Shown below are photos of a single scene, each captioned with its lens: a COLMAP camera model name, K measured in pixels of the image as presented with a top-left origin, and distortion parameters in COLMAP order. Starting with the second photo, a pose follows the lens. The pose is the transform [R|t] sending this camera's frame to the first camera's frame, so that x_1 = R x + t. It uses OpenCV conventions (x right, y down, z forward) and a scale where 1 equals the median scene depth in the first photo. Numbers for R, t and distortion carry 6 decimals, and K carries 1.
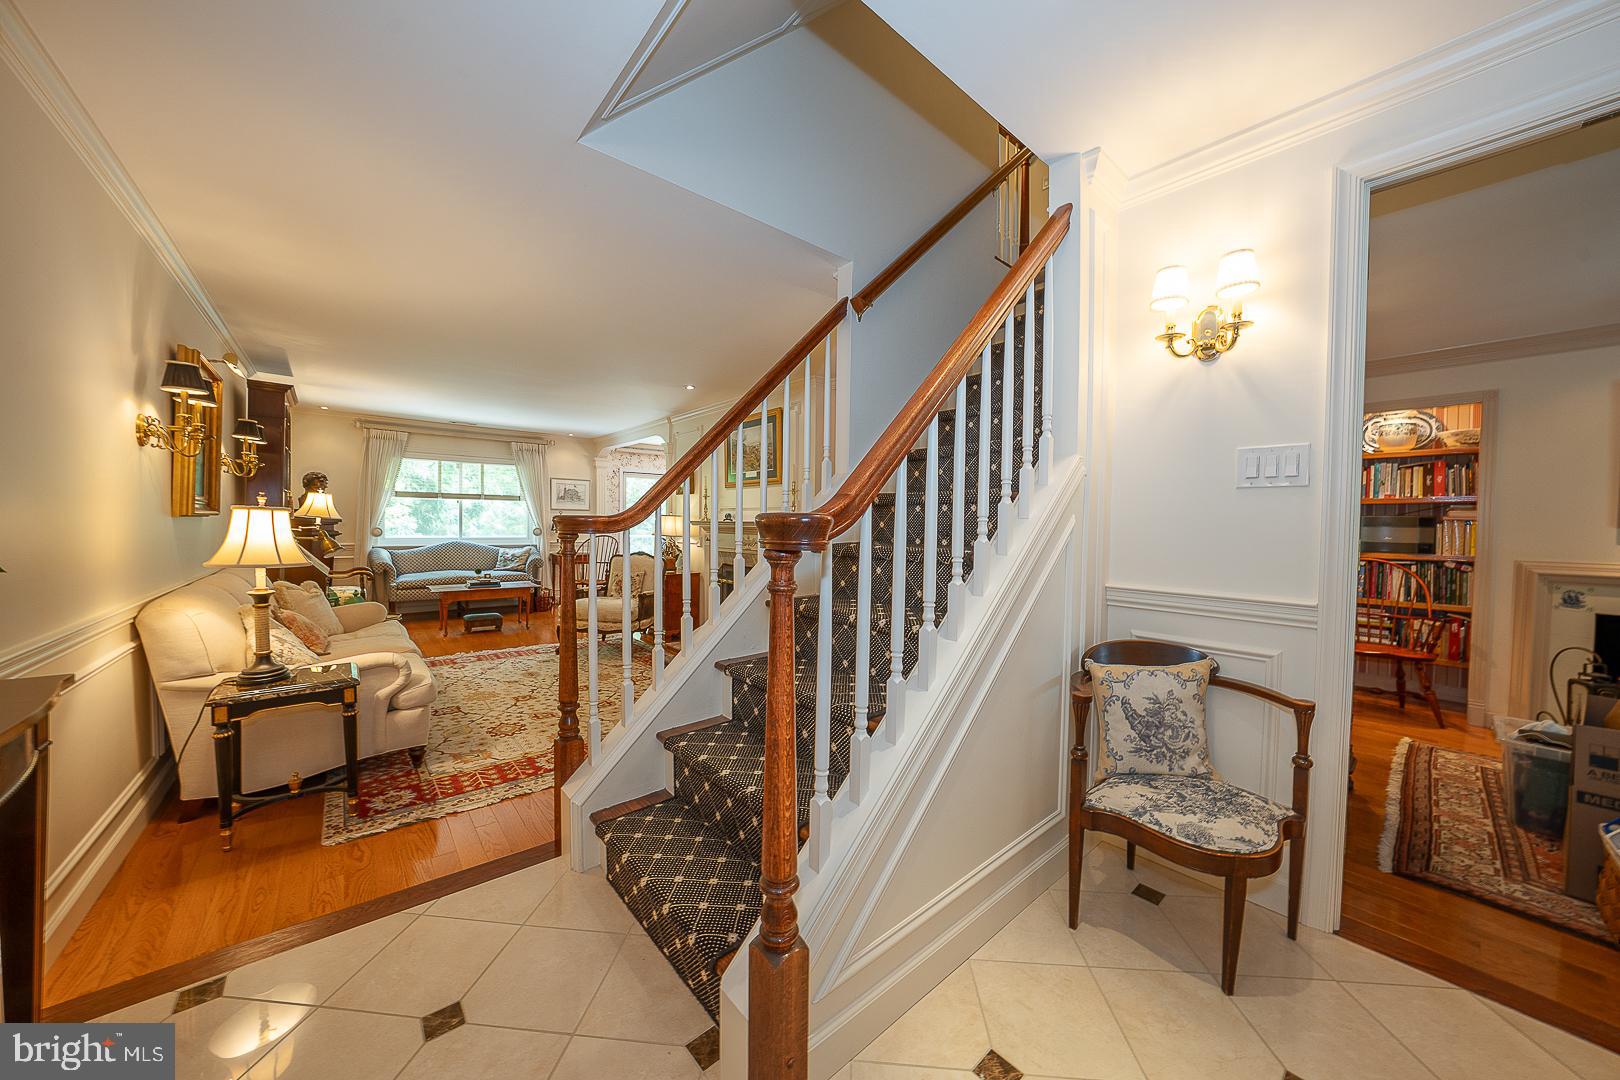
lens RADIAL K [[551.3, 0, 807.0], [0, 551.3, 528.4], [0, 0, 1]] dist [-0.012924, 0.000230]
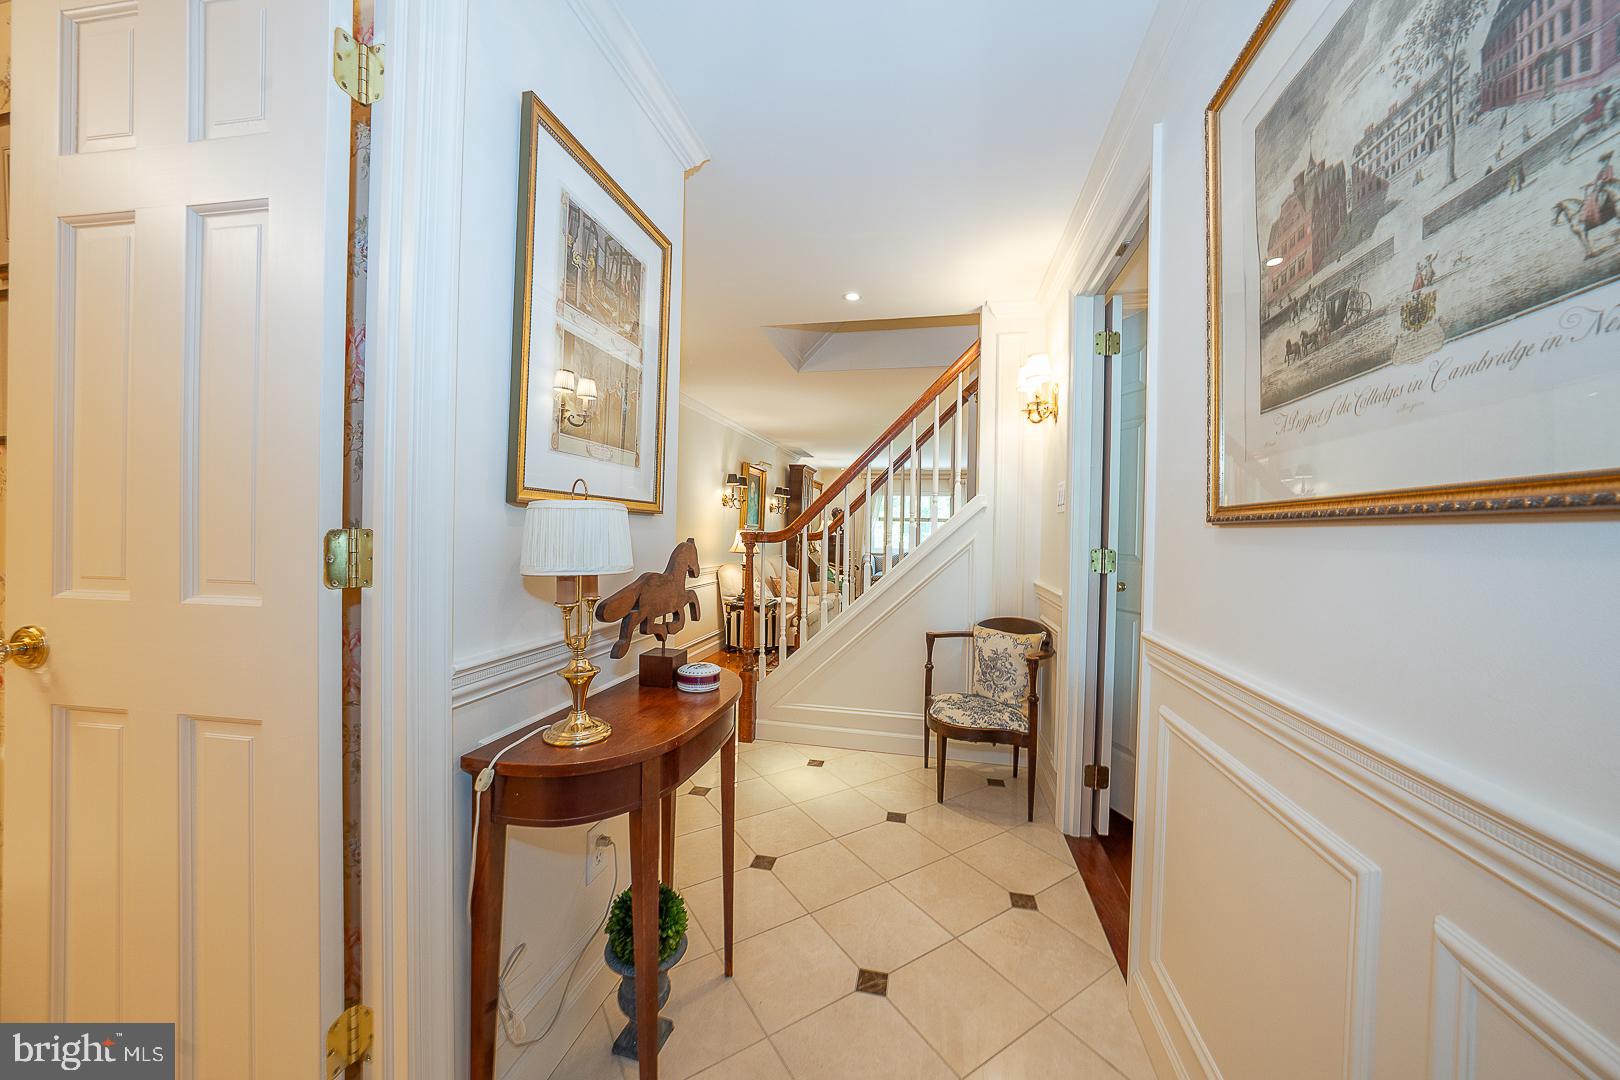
lens RADIAL K [[551.3, 0, 801.8], [0, 551.3, 538.3], [0, 0, 1]] dist [-0.012924, 0.000230]
pose [[0.586015, 0.006511, -0.810274, 0.482231], [-0.019856, 0.999783, -0.006327, 0.005483], [0.810057, 0.019796, 0.586017, -0.105066]]
